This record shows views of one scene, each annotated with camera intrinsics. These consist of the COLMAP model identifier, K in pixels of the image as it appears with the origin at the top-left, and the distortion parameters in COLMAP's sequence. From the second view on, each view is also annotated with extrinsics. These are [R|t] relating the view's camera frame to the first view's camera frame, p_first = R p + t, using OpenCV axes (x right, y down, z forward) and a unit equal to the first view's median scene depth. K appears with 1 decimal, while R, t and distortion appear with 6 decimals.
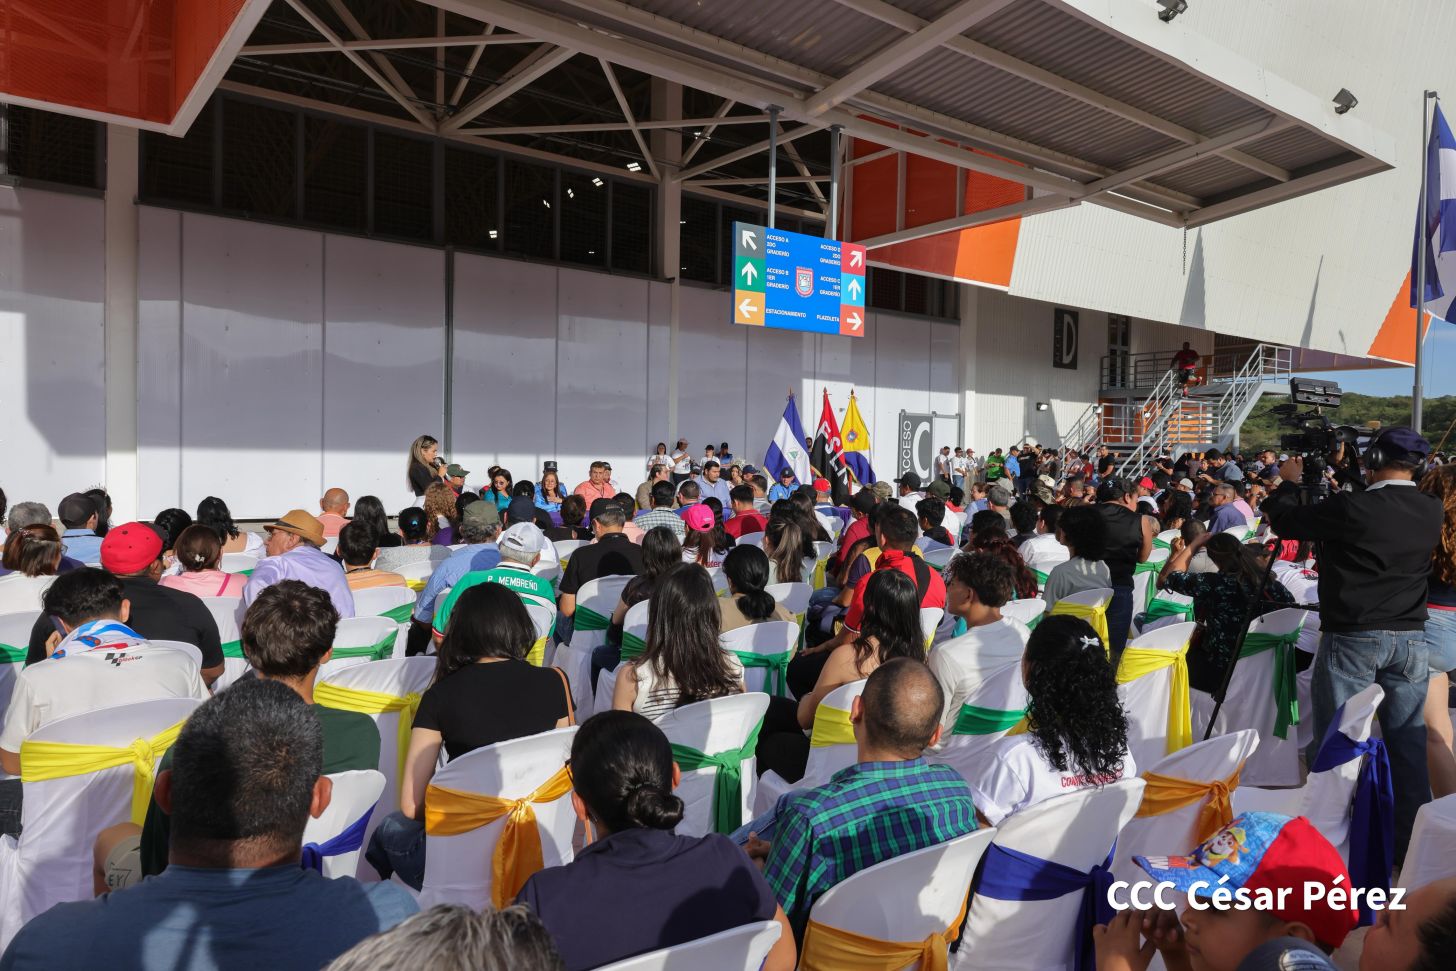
lens RADIAL K [[973.4, 0, 728.0], [0, 973.4, 485.5], [0, 0, 1]] dist [0.002908, -0.000651]
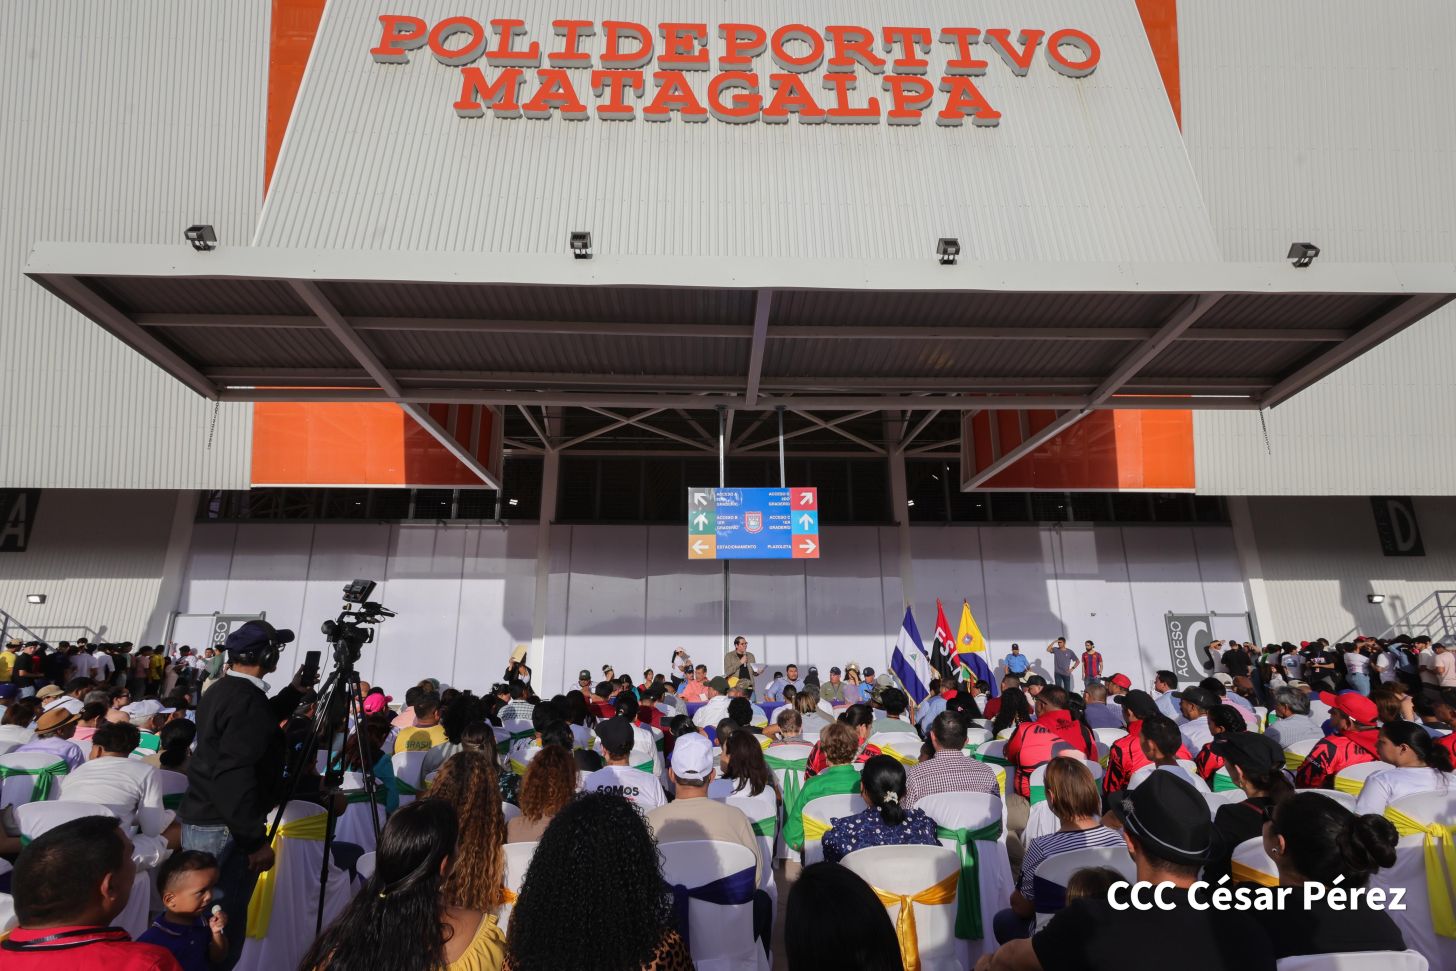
lens RADIAL K [[686.0, 0, 728.0], [0, 686.0, 485.5], [0, 0, 1]] dist [0.002689, 0.000481]
pose [[0.811036, -0.160545, -0.562535, 0.514059], [-0.002728, 0.960556, -0.278072, 0.001491], [0.584989, 0.227061, 0.778608, 0.216887]]
